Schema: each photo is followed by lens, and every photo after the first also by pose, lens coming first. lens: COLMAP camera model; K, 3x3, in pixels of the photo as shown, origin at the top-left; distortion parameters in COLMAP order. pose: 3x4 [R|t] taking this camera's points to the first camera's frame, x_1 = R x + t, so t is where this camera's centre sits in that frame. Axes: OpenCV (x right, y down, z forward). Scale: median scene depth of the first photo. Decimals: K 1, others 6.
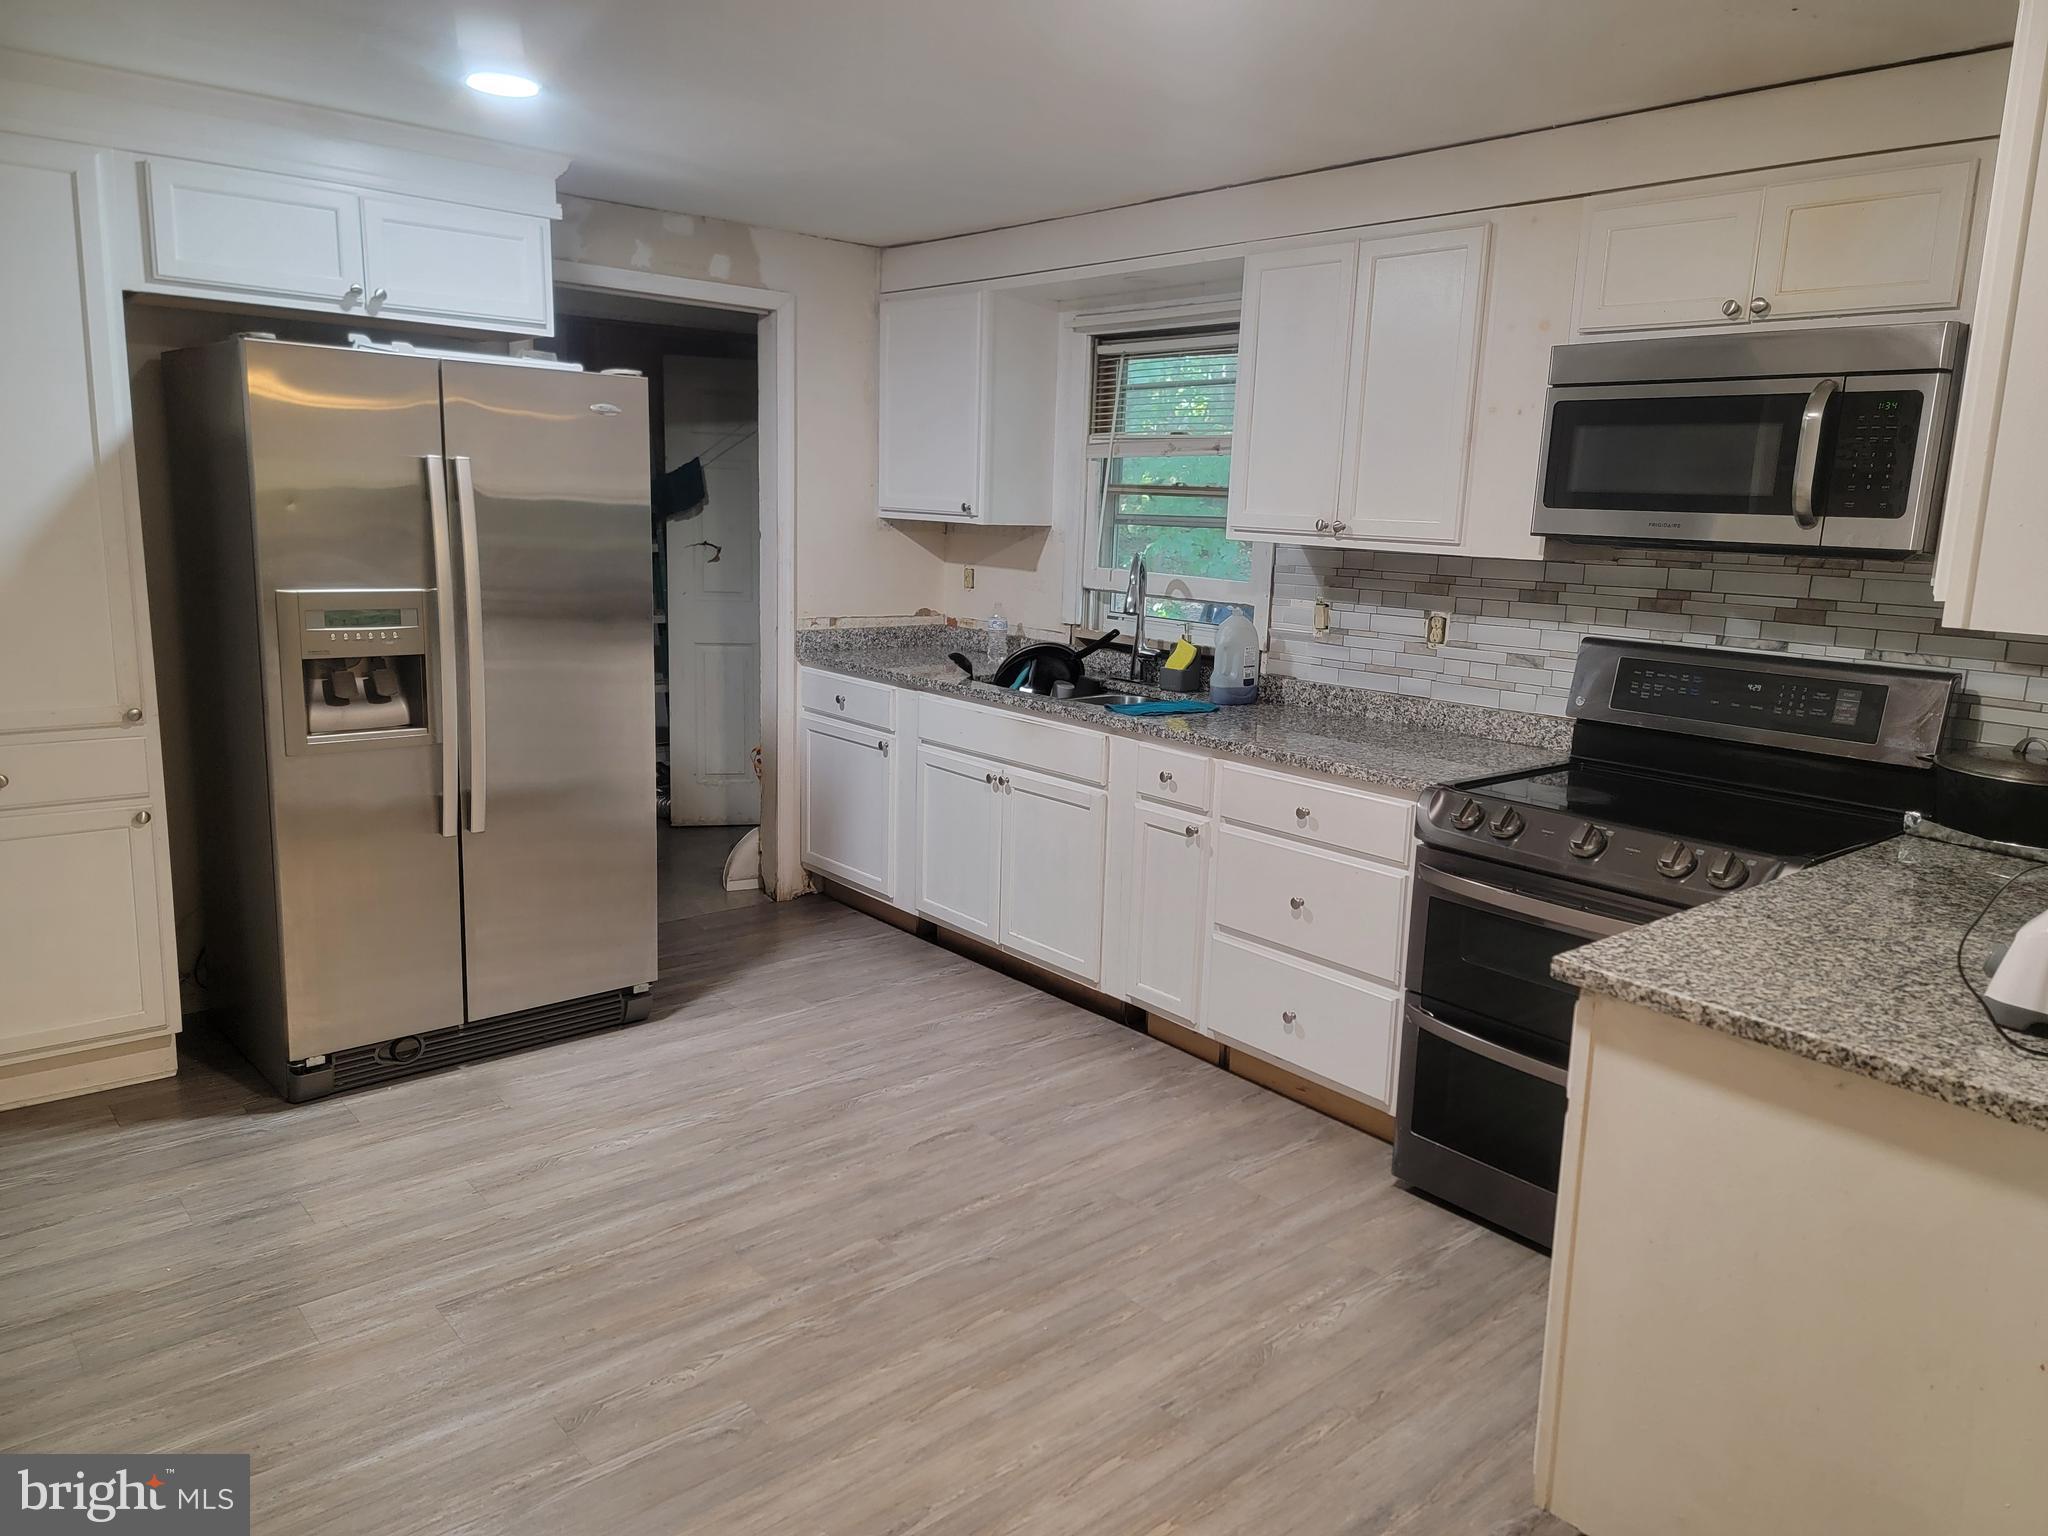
lens RADIAL K [[1445.5, 0, 1024.0], [0, 1445.5, 768.0], [0, 0, 1]] dist [0.051155, -0.055804]
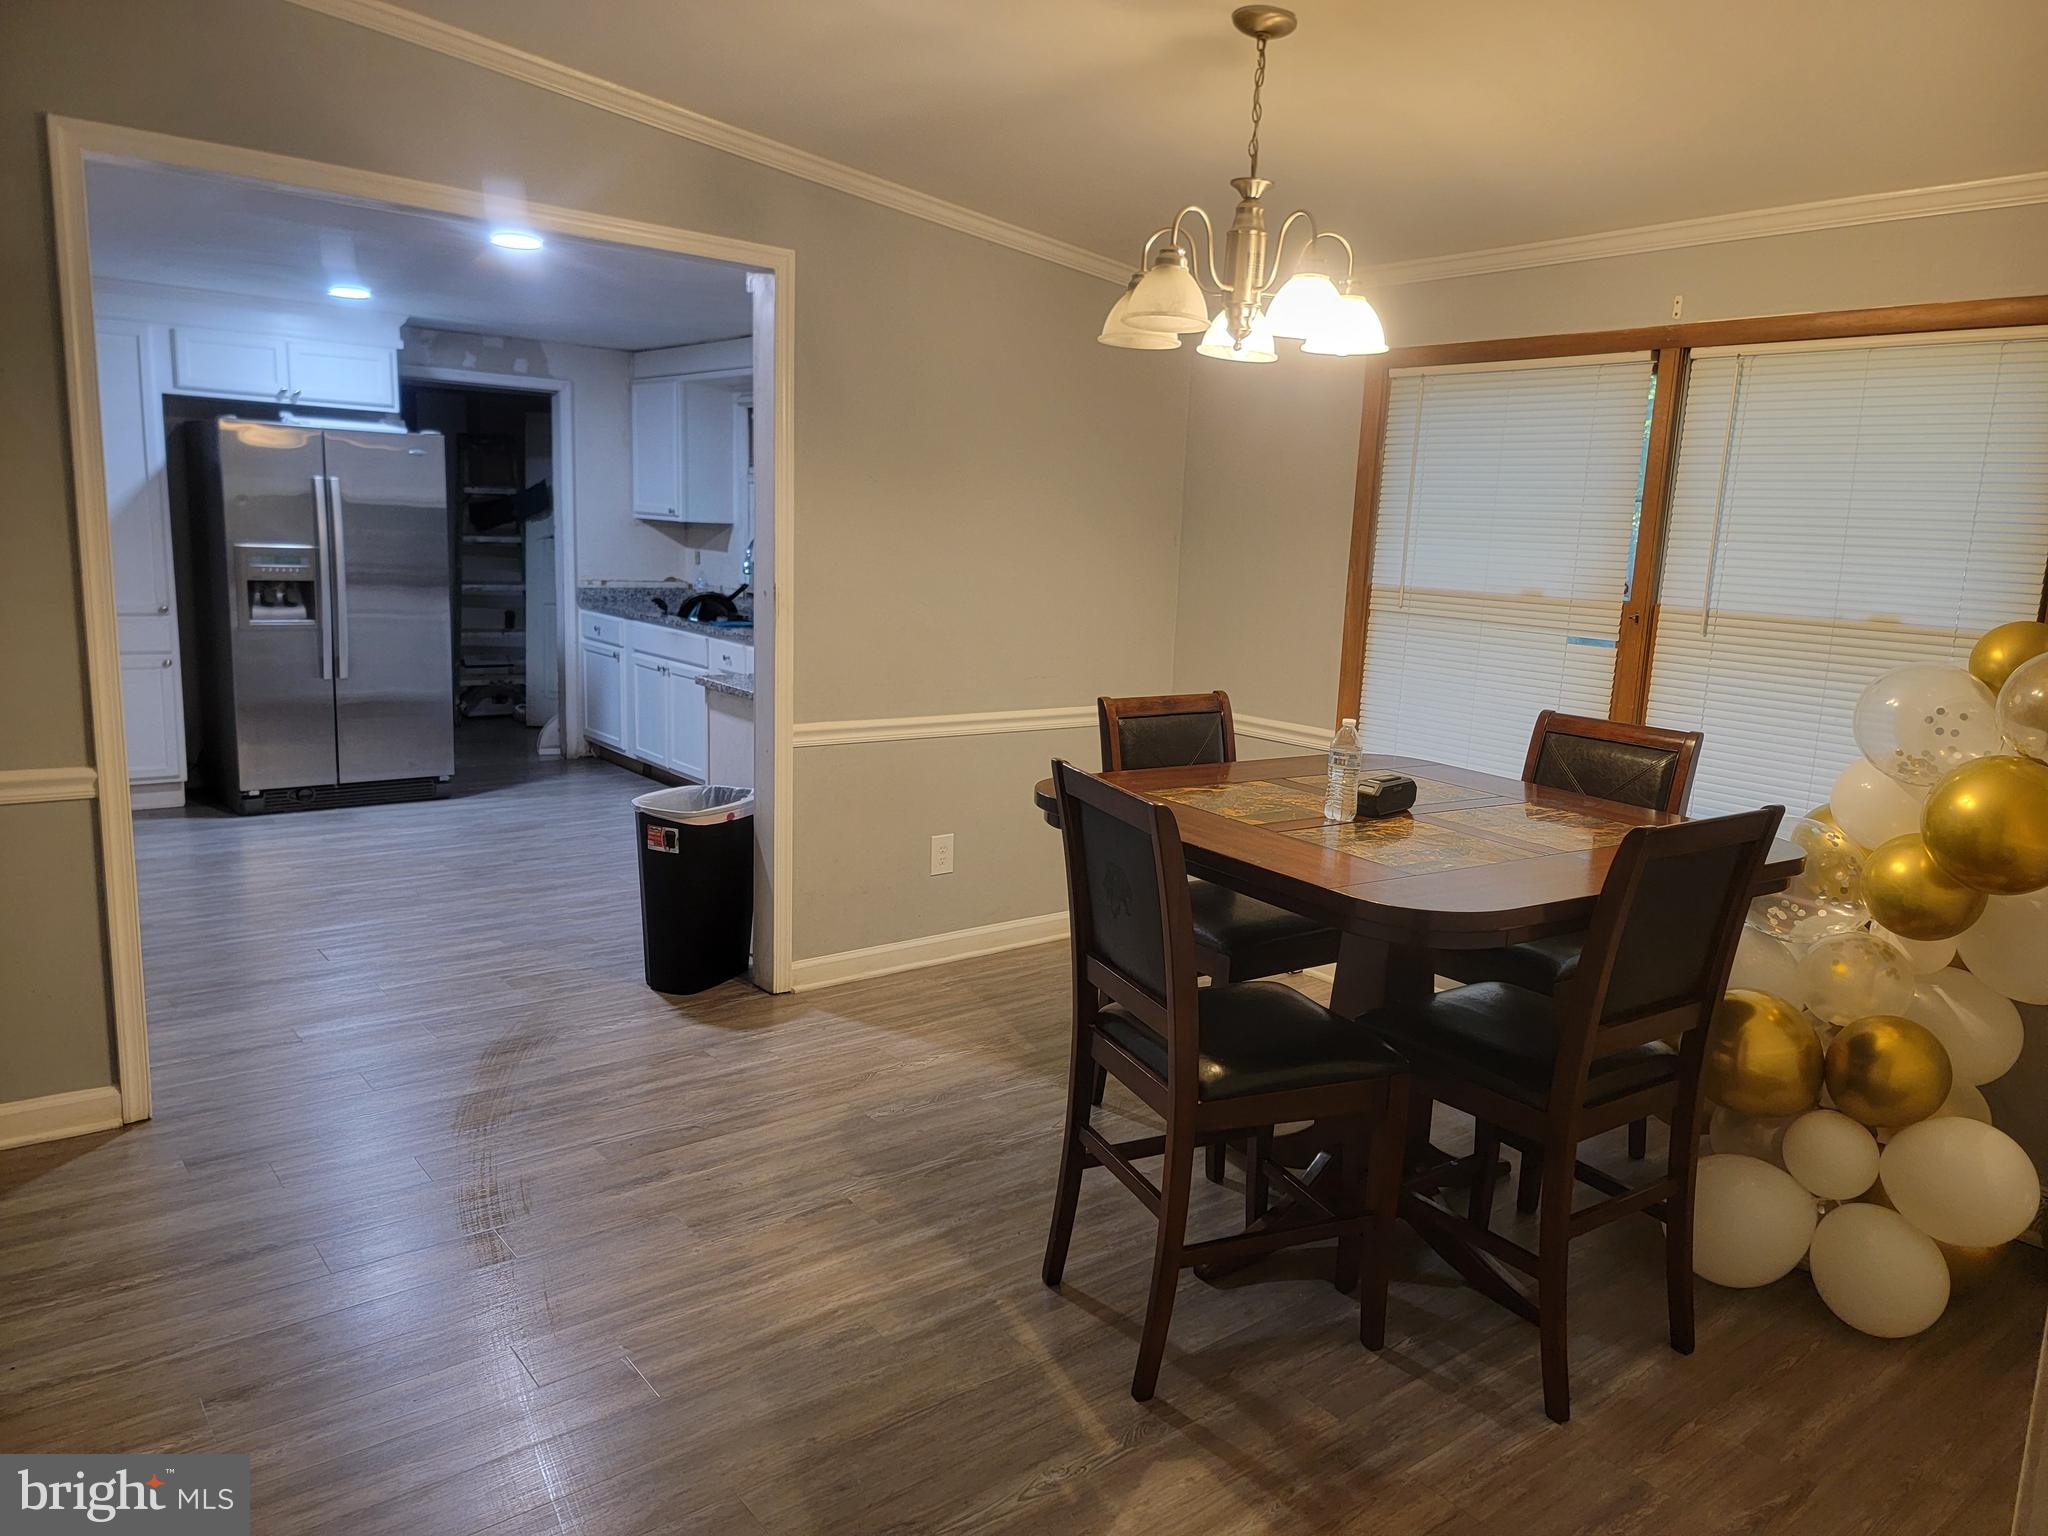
lens RADIAL K [[1398.7, 0, 1024.0], [0, 1398.7, 768.0], [0, 0, 1]] dist [-0.003521, -0.000170]
pose [[0.999851, 0.012208, -0.012191, 0.525264], [-0.012337, 0.999868, -0.010555, 0.168862], [0.012061, 0.010704, 0.999870, -0.788406]]
